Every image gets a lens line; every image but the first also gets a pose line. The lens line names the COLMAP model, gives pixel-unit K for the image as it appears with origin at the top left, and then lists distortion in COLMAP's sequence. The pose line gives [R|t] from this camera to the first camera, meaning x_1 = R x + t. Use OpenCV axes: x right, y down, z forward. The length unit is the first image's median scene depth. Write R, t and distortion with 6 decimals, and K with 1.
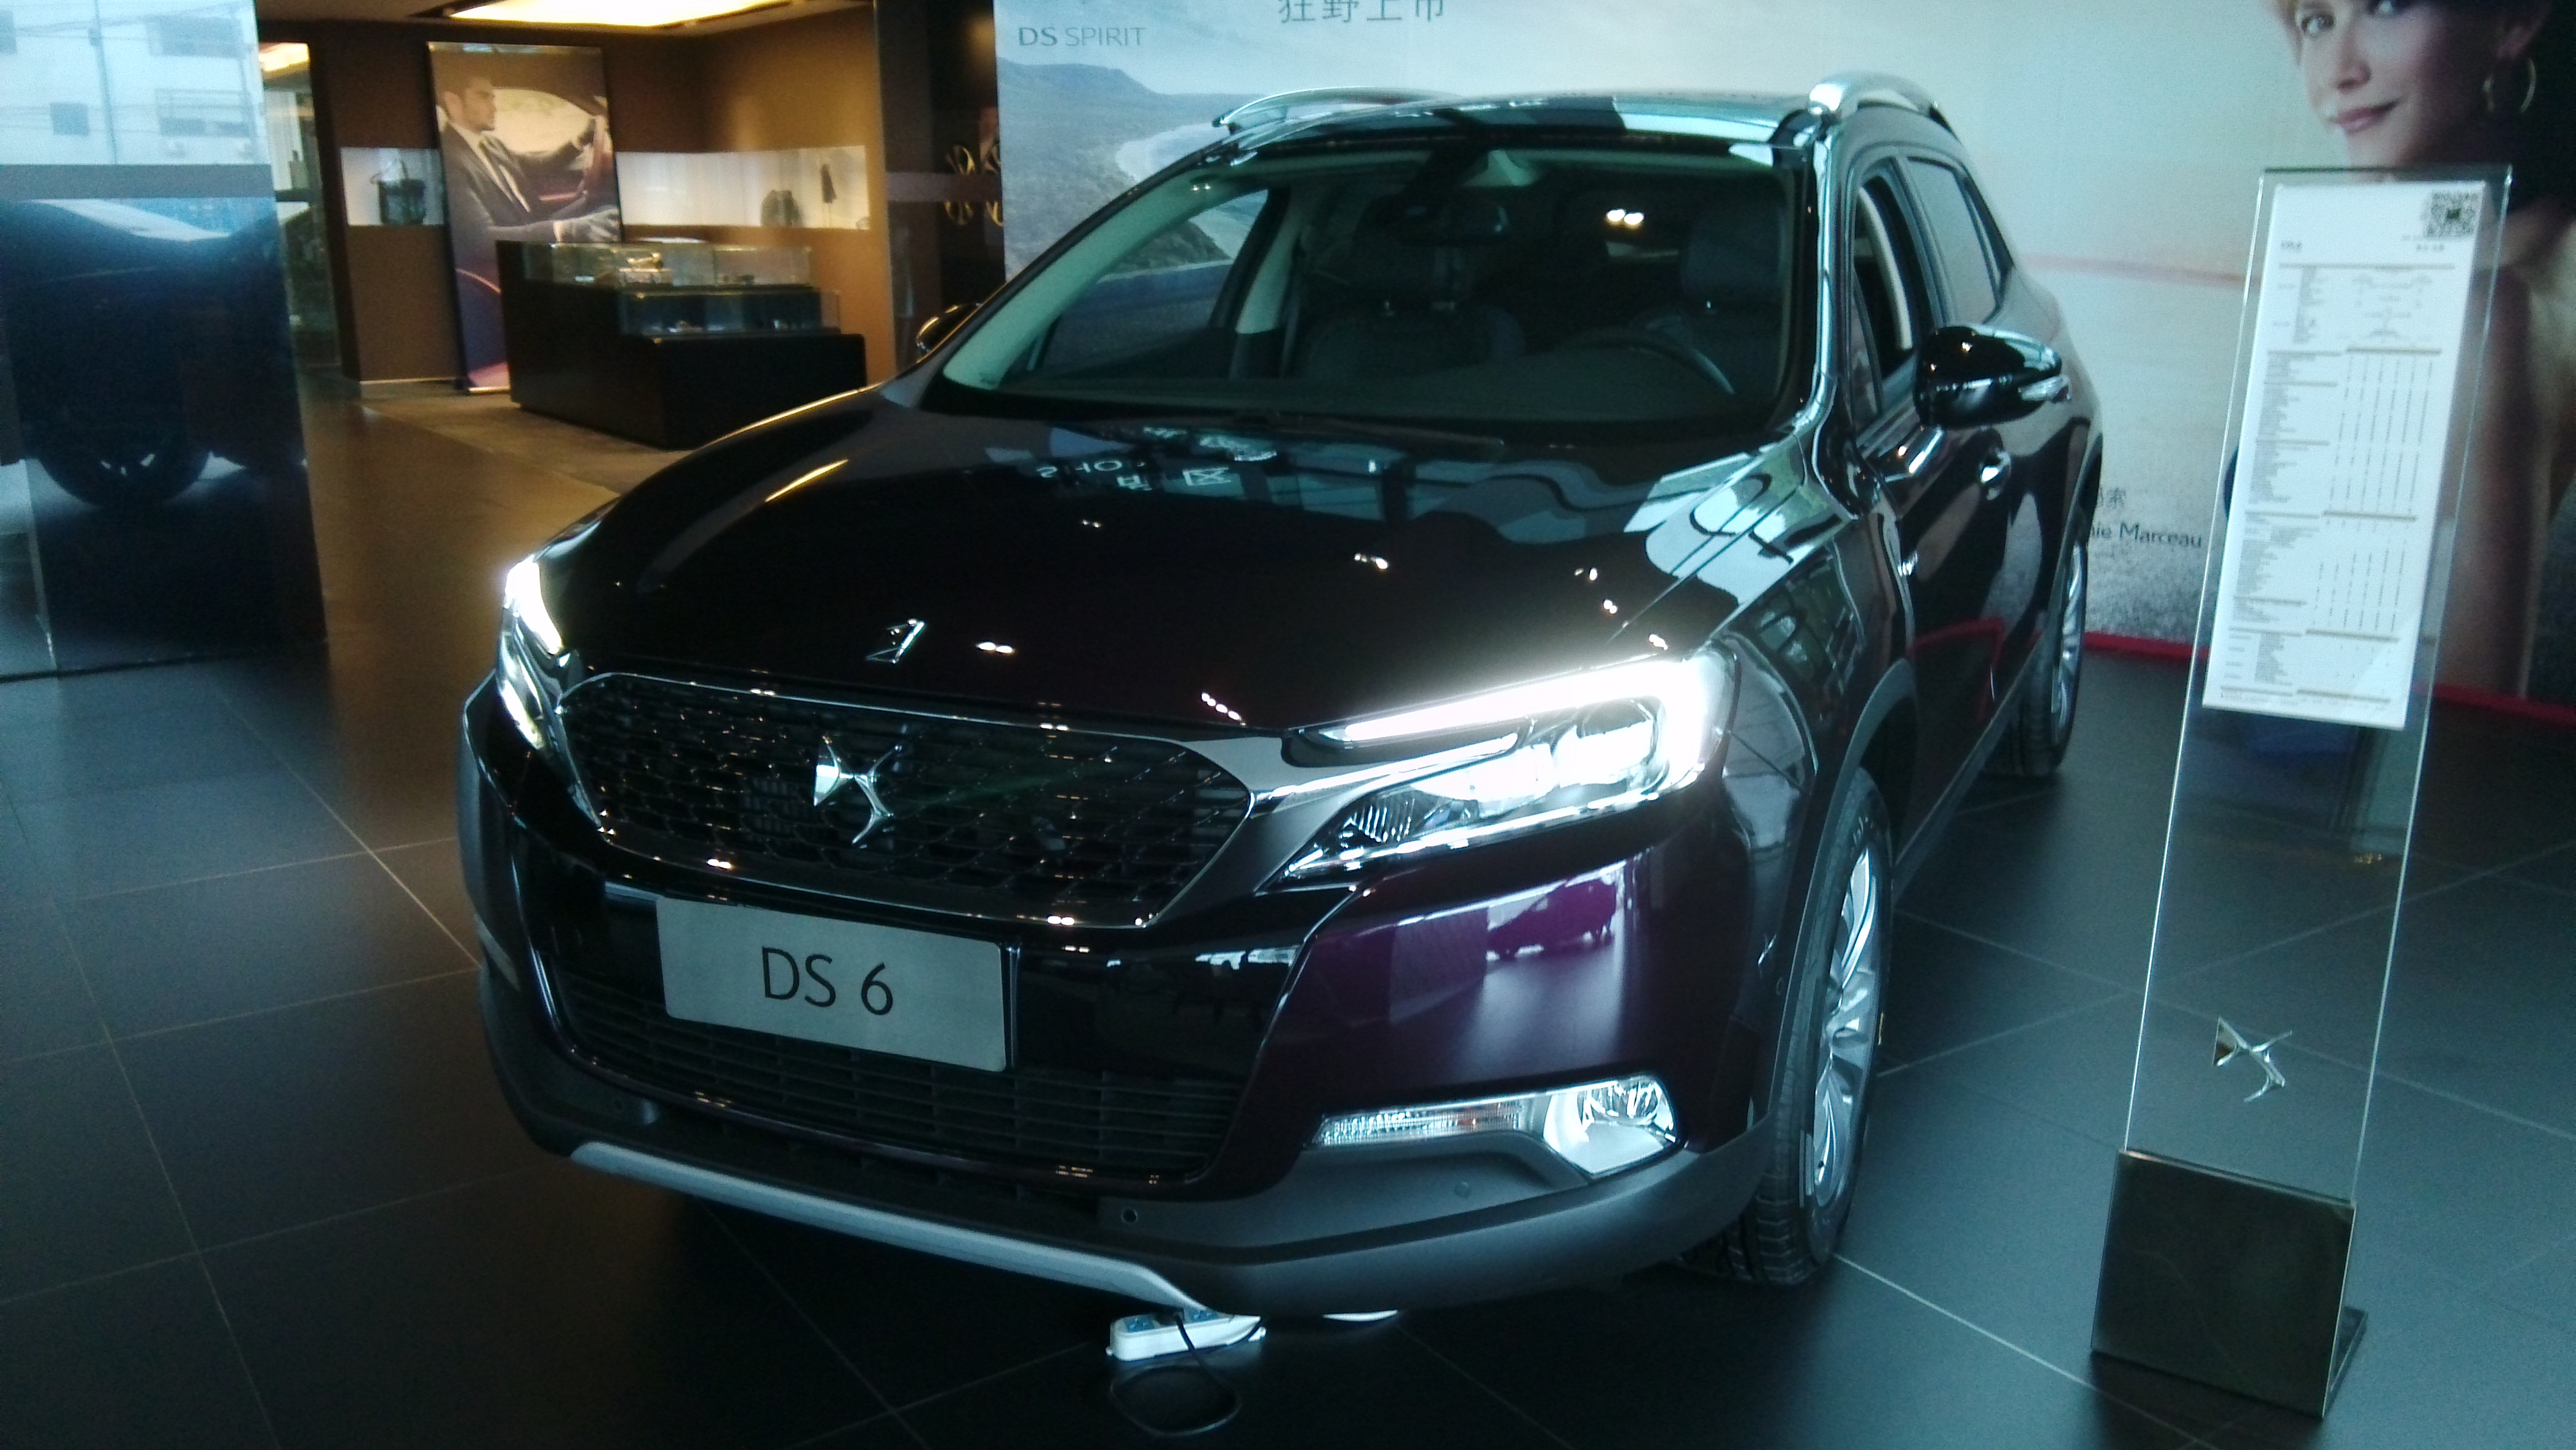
lens RADIAL K [[2049.1, 0, 1288.0], [0, 2049.1, 725.0], [0, 0, 1]] dist [0.140996, -0.232499]
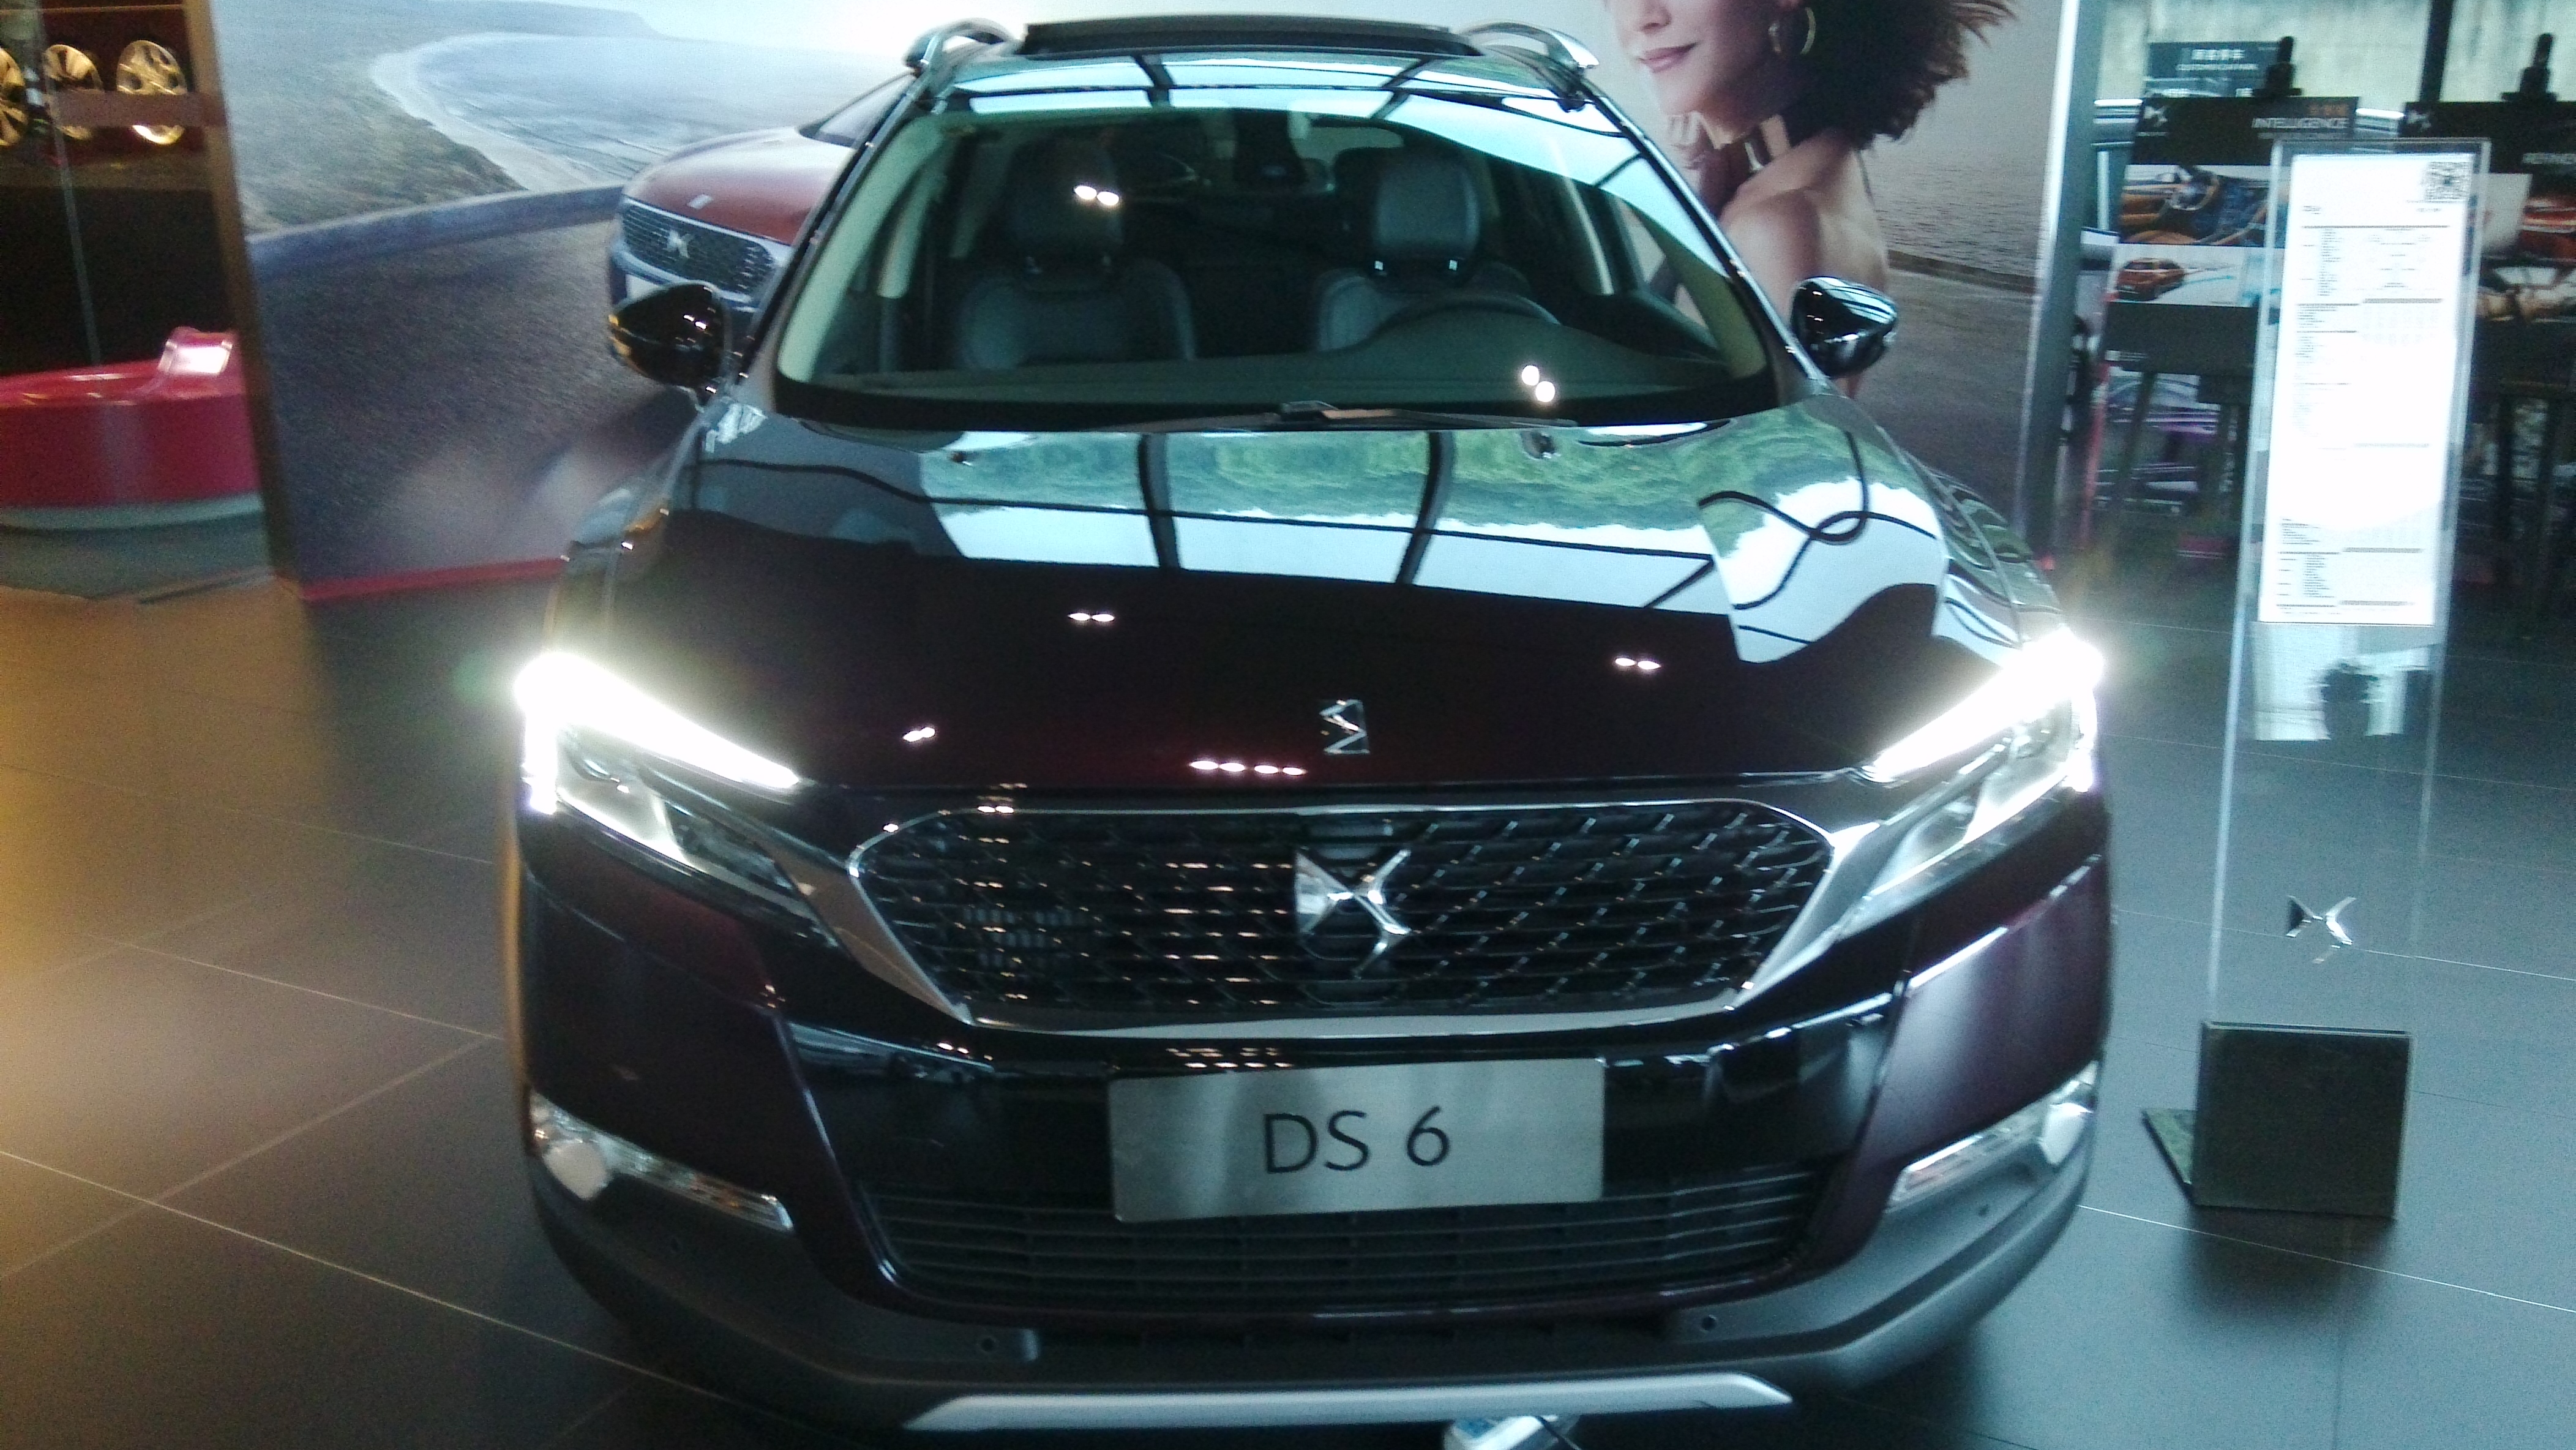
lens RADIAL K [[2063.1, 0, 1287.9], [0, 2063.1, 748.5], [0, 0, 1]] dist [-0.000078, 0.000294]
pose [[0.886119, -0.135826, 0.443108, -0.539275], [0.111526, 0.990489, 0.080587, -0.092326], [-0.449839, -0.021992, 0.892839, 0.250005]]
